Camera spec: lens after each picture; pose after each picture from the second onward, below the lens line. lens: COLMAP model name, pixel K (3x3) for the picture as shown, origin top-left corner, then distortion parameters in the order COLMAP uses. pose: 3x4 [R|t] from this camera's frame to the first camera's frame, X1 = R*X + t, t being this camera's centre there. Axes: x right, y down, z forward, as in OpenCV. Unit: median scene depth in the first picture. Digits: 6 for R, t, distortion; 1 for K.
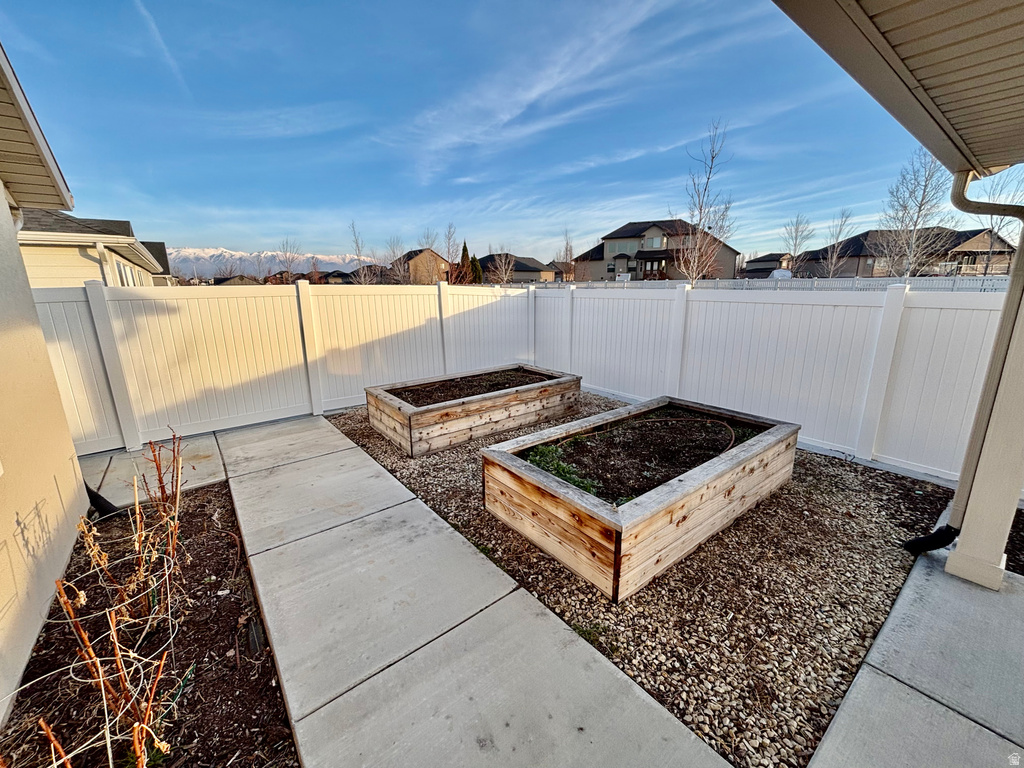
lens RADIAL K [[412.4, 0, 509.3], [0, 412.4, 384.0], [0, 0, 1]] dist [0.006162, -0.001227]
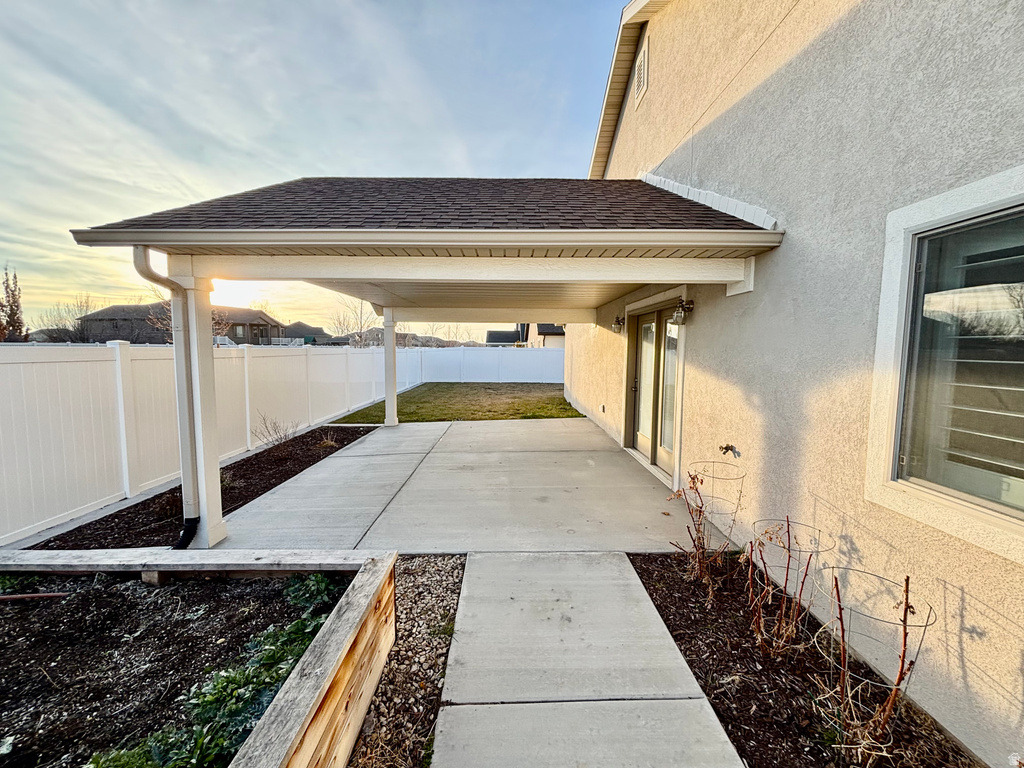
lens RADIAL K [[412.4, 0, 512.9], [0, 412.4, 383.0], [0, 0, 1]] dist [0.006162, -0.001227]
pose [[-0.792231, -0.054161, 0.607813, -0.569369], [0.137324, 0.954680, 0.264059, -0.298383], [-0.594569, 0.292663, -0.748890, 1.452794]]
